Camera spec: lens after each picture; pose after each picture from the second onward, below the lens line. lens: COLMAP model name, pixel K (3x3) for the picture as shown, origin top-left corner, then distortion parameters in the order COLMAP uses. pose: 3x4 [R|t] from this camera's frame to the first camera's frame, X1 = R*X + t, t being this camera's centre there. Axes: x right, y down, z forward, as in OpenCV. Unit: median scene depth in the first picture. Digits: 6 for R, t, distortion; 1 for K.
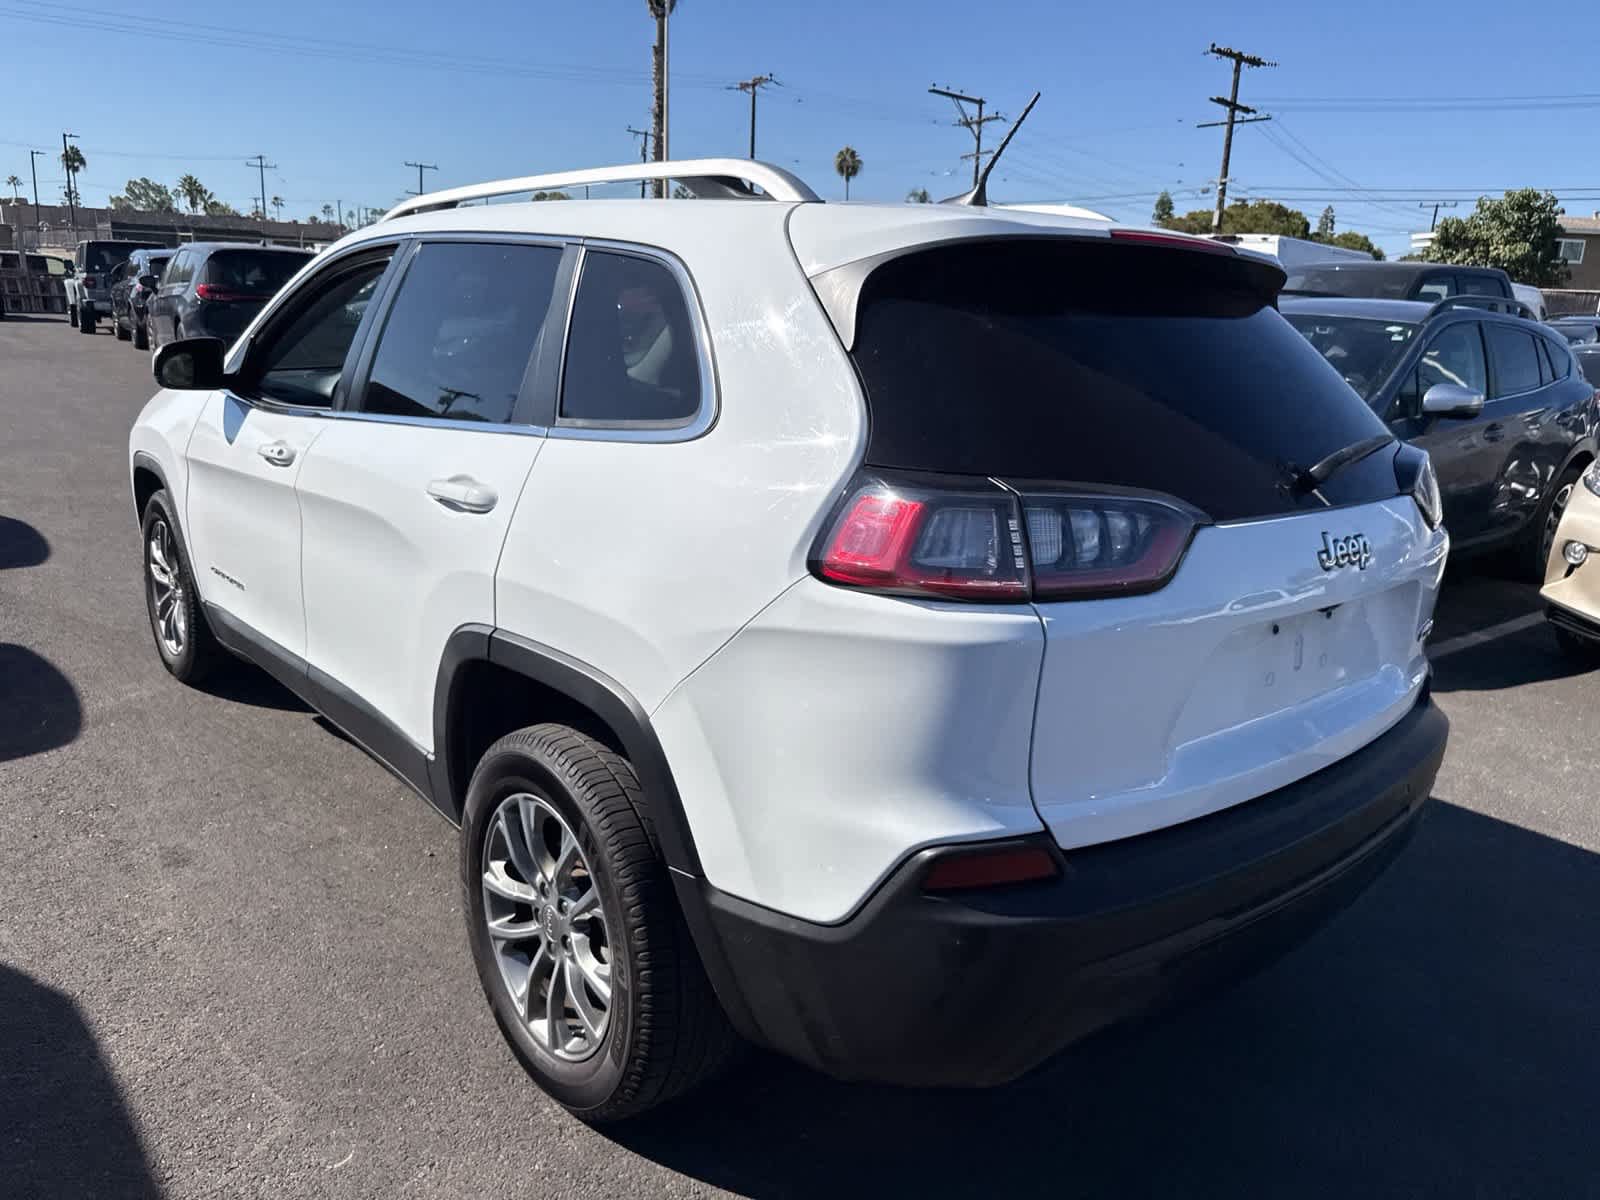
lens RADIAL K [[1127.7, 0, 808.0], [0, 1127.7, 596.9], [0, 0, 1]] dist [0.009316, -0.014967]
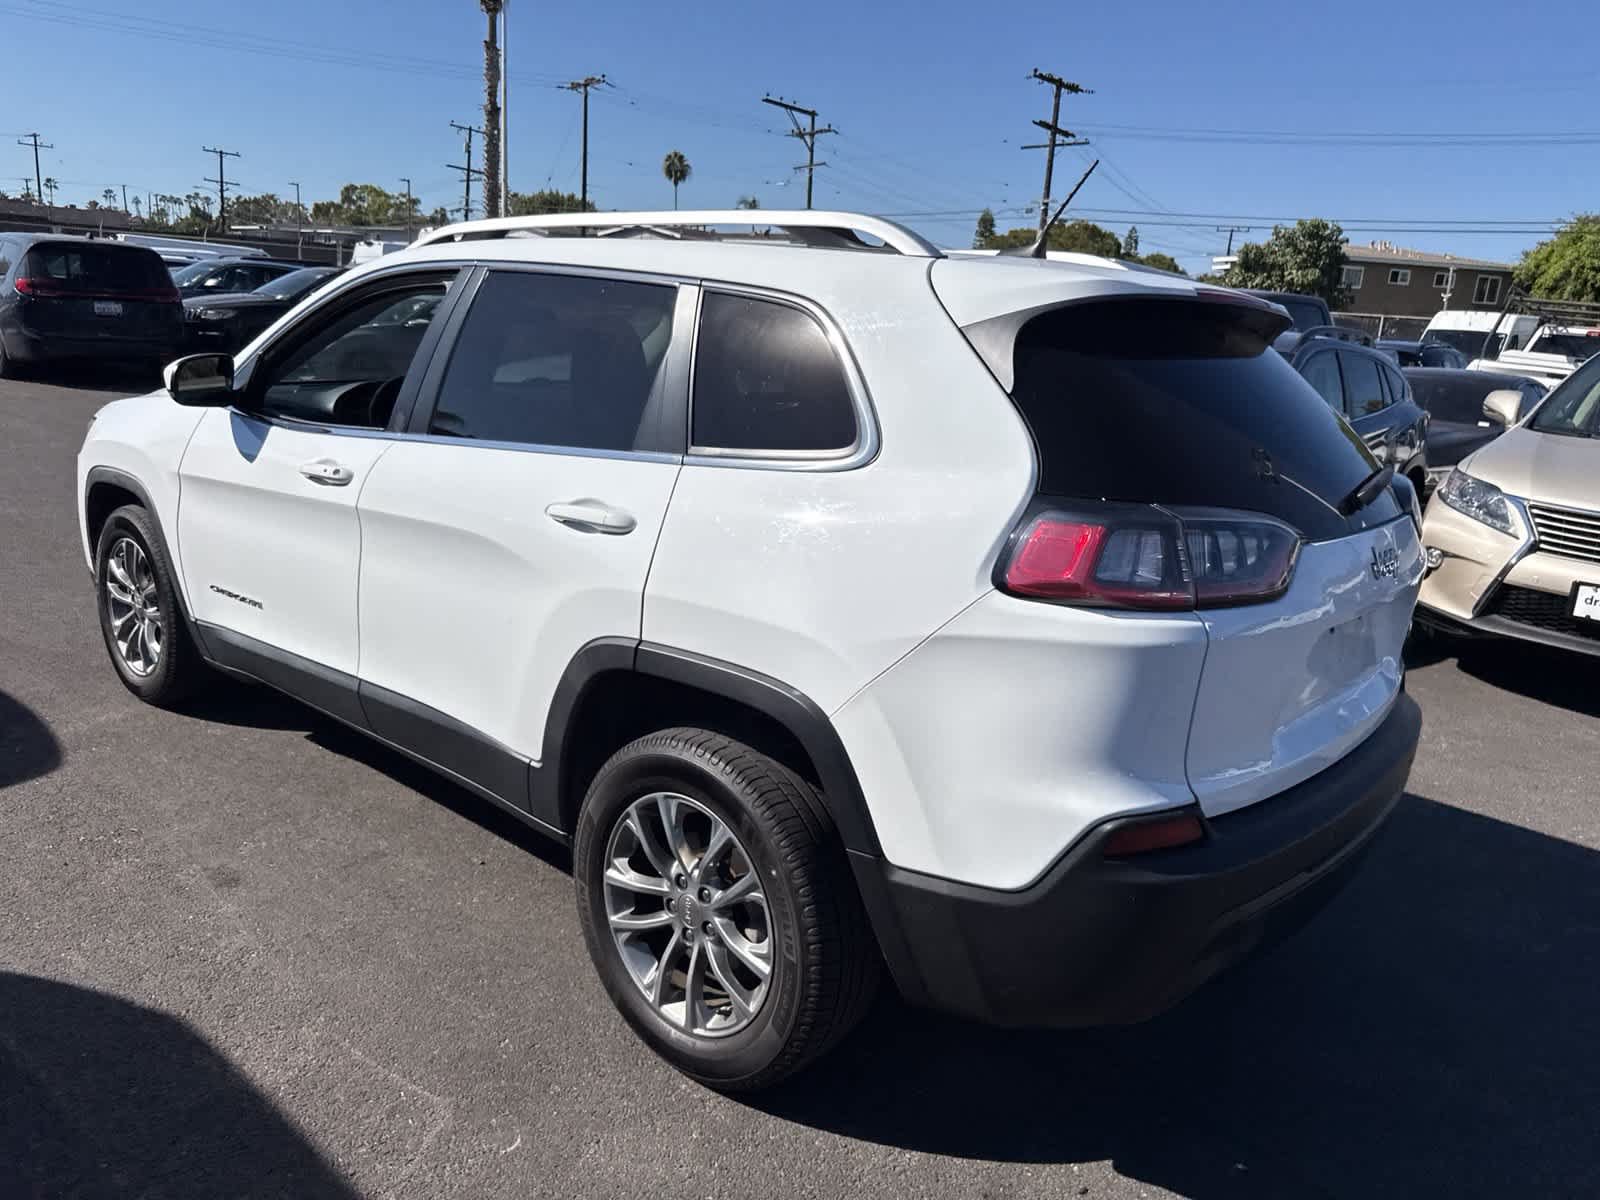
lens RADIAL K [[1156.8, 0, 734.6], [0, 1156.8, 606.7], [0, 0, 1]] dist [0.064048, -0.110620]
pose [[0.989161, -0.014779, 0.146090, -0.304858], [0.014360, 0.999889, 0.003921, -0.006921], [-0.146131, -0.001781, 0.989264, -0.098253]]
